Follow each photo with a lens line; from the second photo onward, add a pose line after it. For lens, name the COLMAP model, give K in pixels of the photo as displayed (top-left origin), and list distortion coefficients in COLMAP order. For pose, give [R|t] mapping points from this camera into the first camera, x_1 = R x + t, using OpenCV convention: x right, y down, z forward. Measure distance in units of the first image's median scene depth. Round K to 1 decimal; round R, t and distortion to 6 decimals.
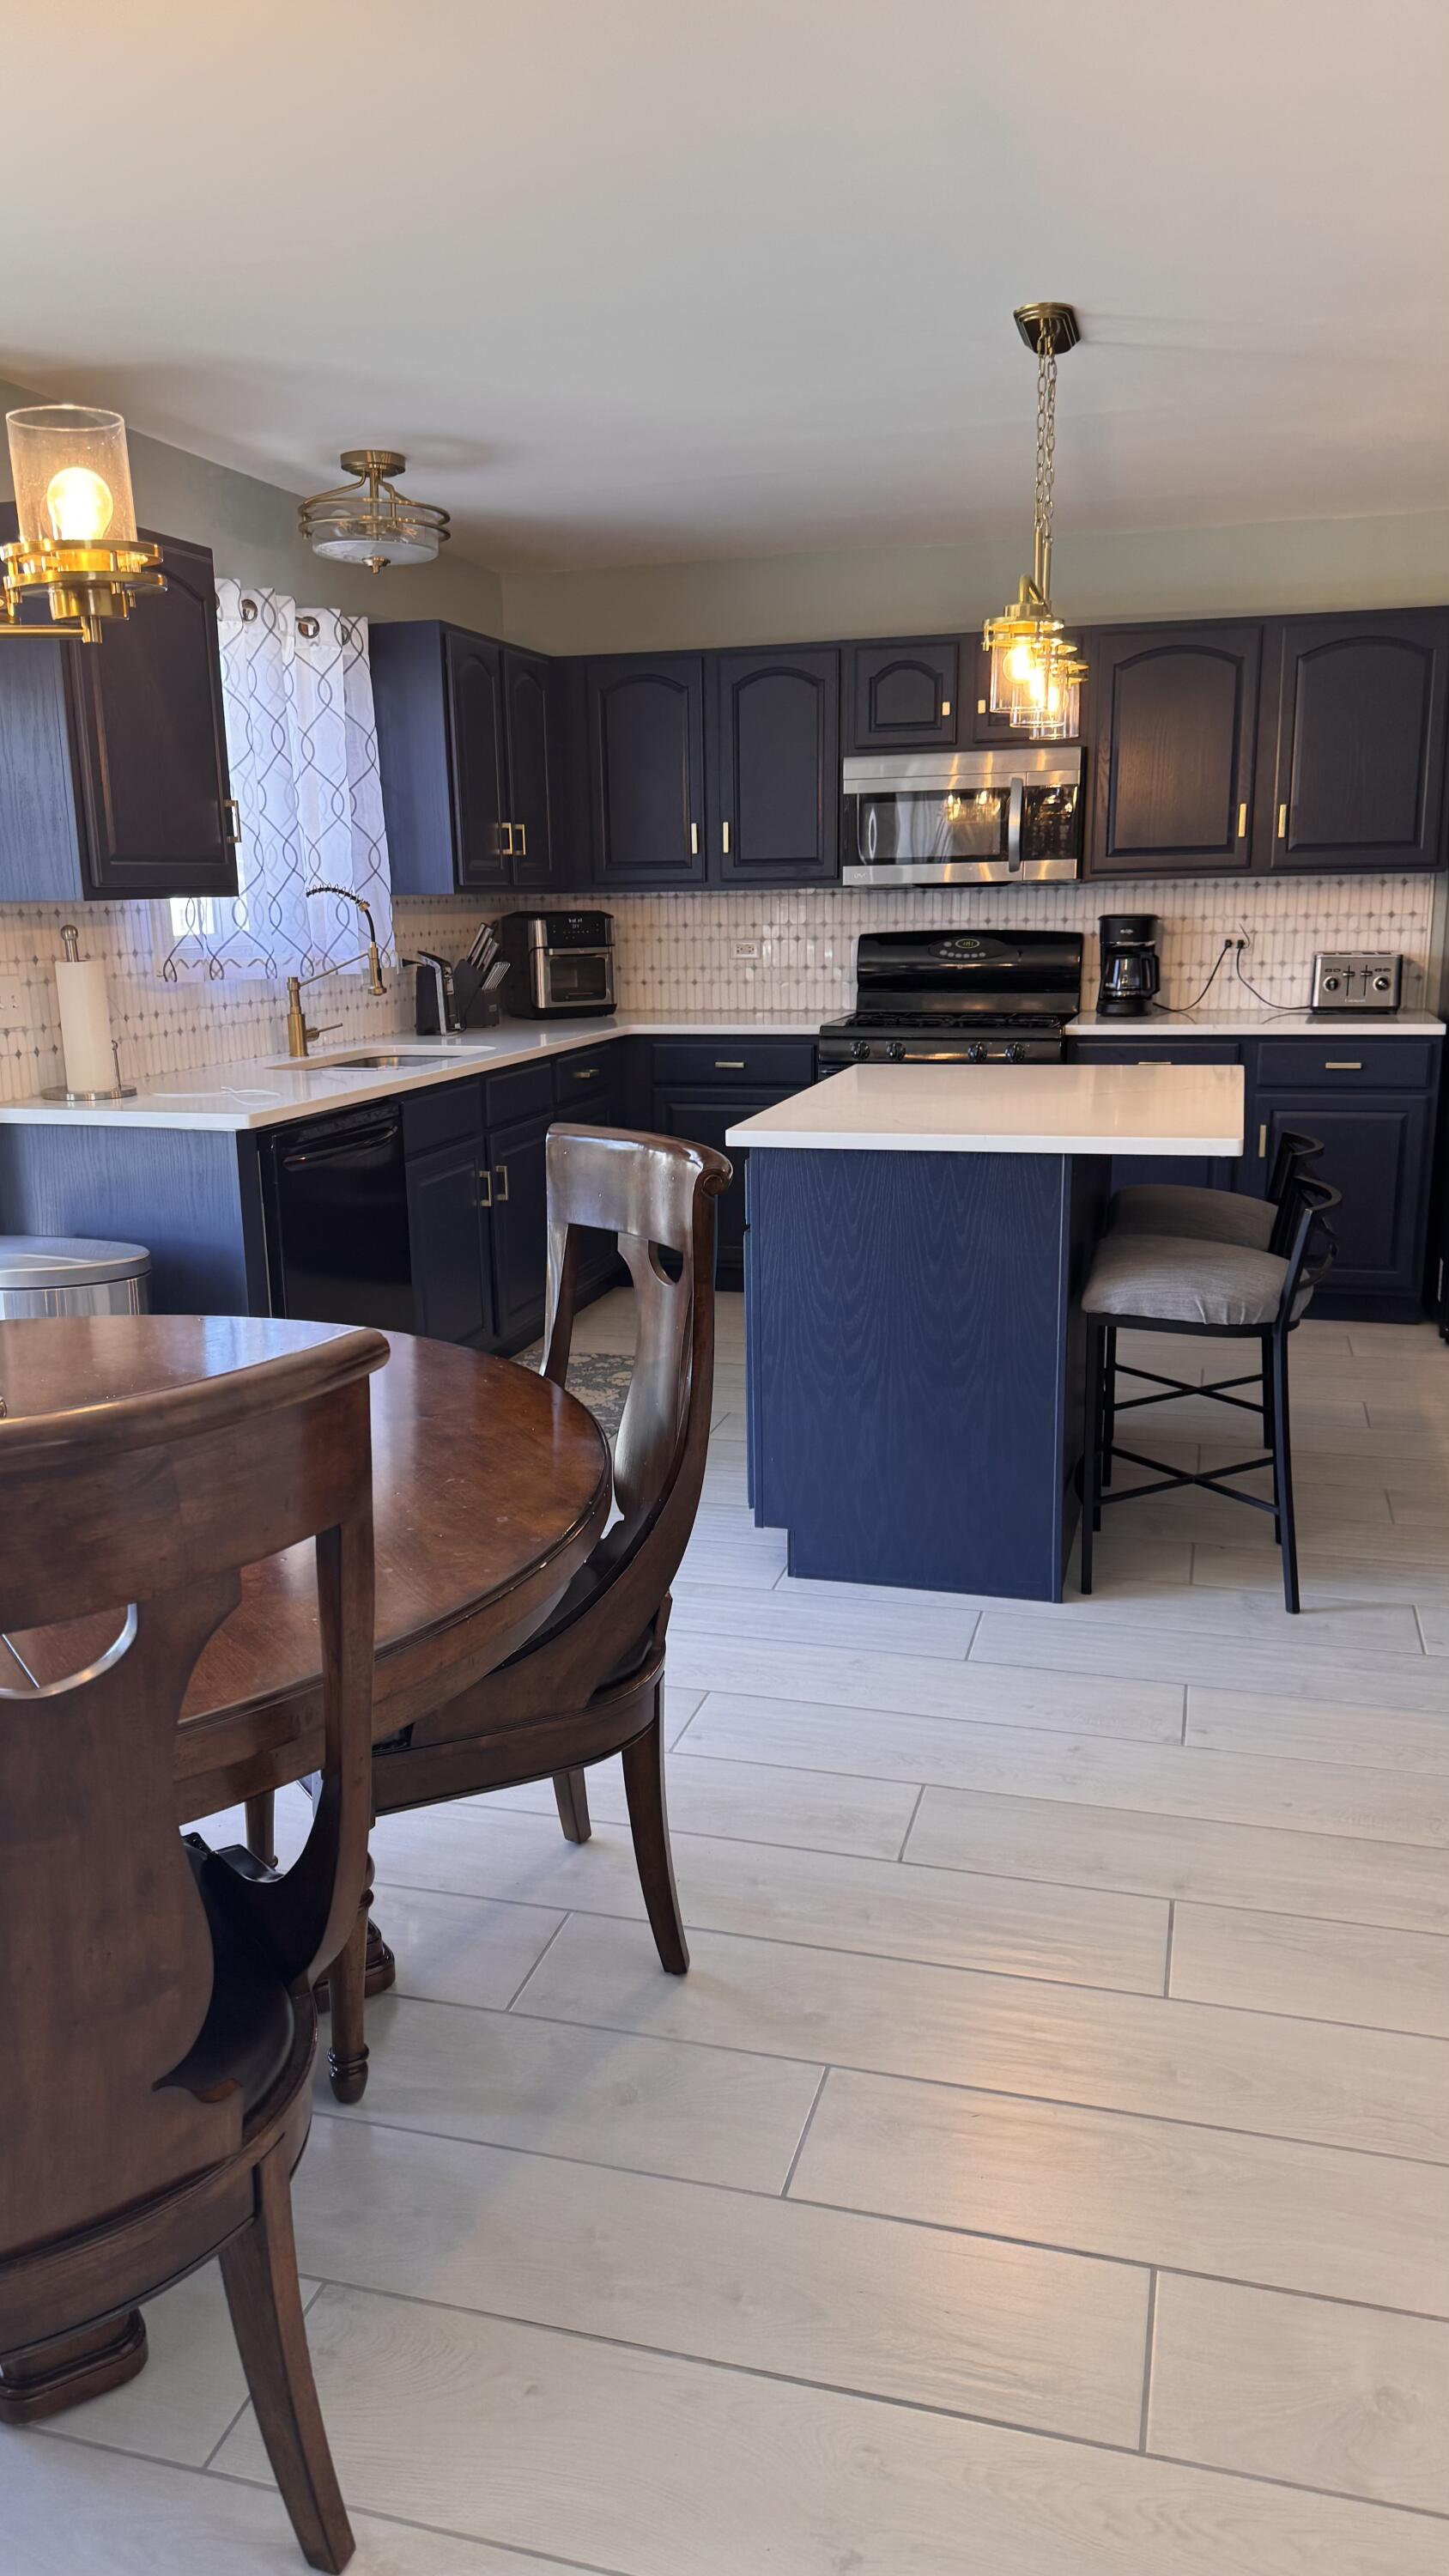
lens RADIAL K [[1783.0, 0, 710.5], [0, 1783.0, 1301.8], [0, 0, 1]] dist [0.209473, -0.441810]
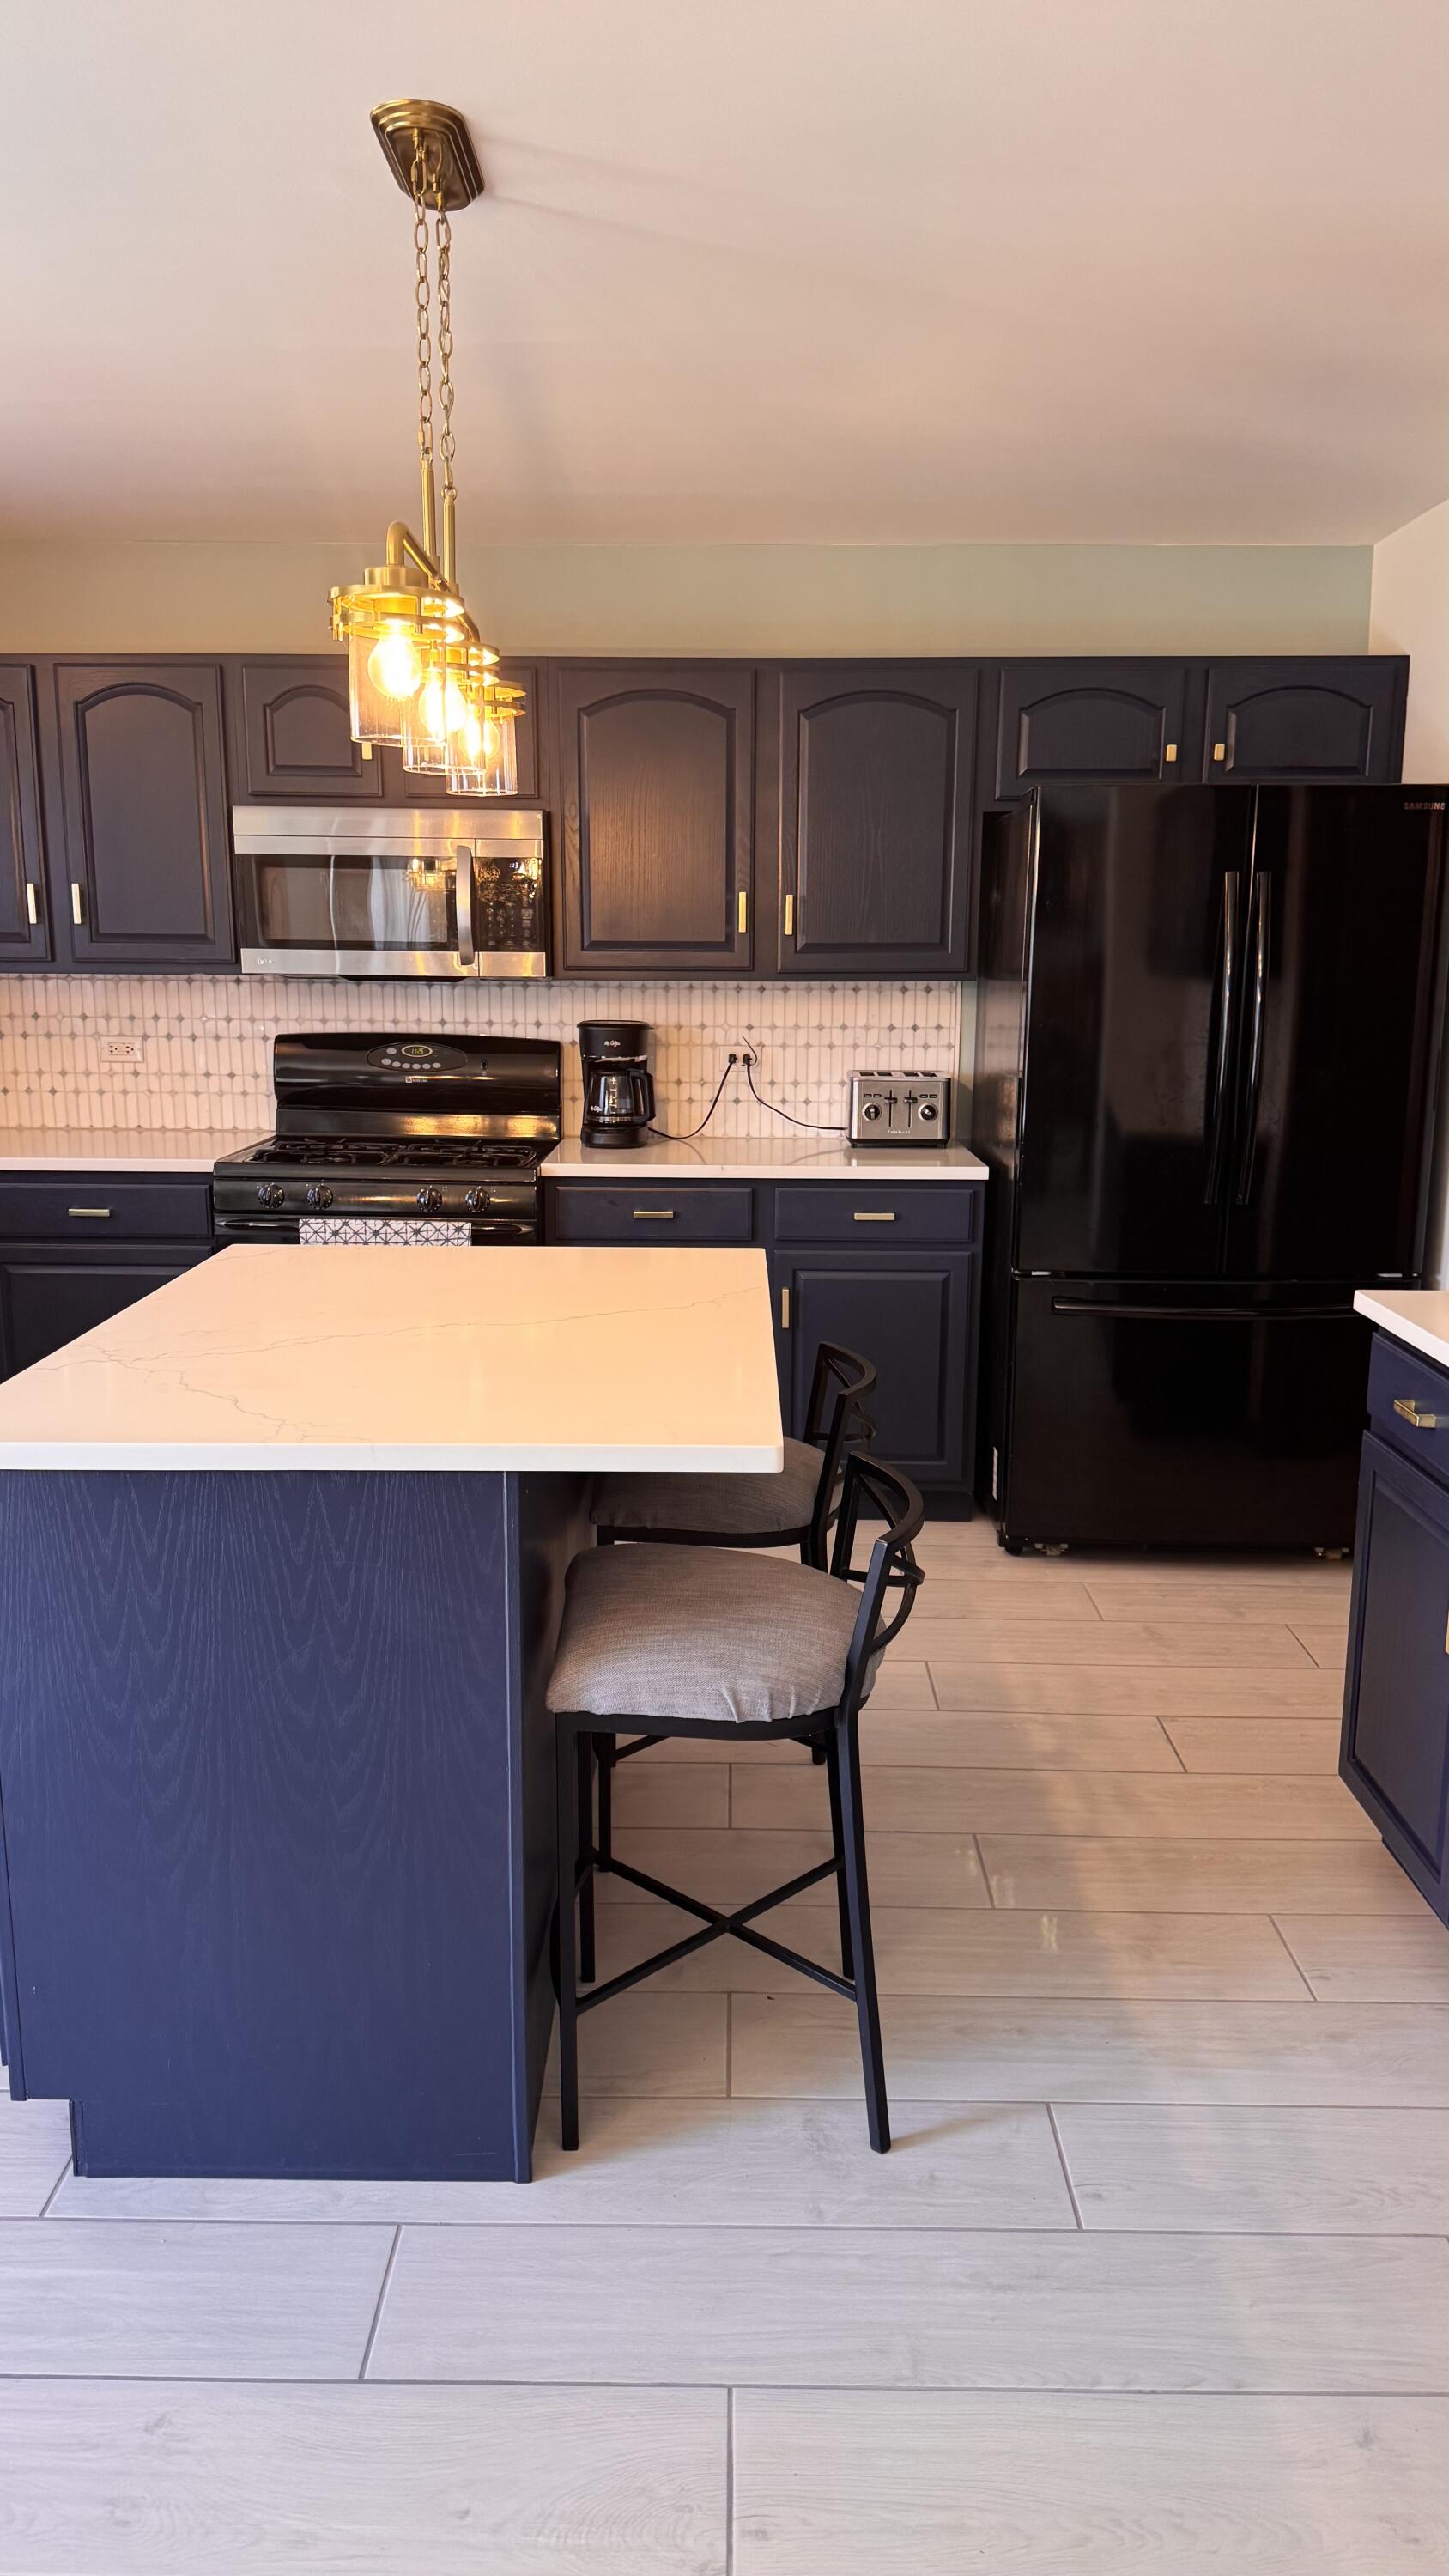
lens RADIAL K [[1783.0, 0, 710.5], [0, 1783.0, 1301.8], [0, 0, 1]] dist [0.209473, -0.441810]
pose [[0.964850, -0.031398, 0.260917, 0.061180], [0.039296, 0.998912, -0.025108, -0.068315], [-0.259845, 0.034479, 0.965035, 0.226793]]
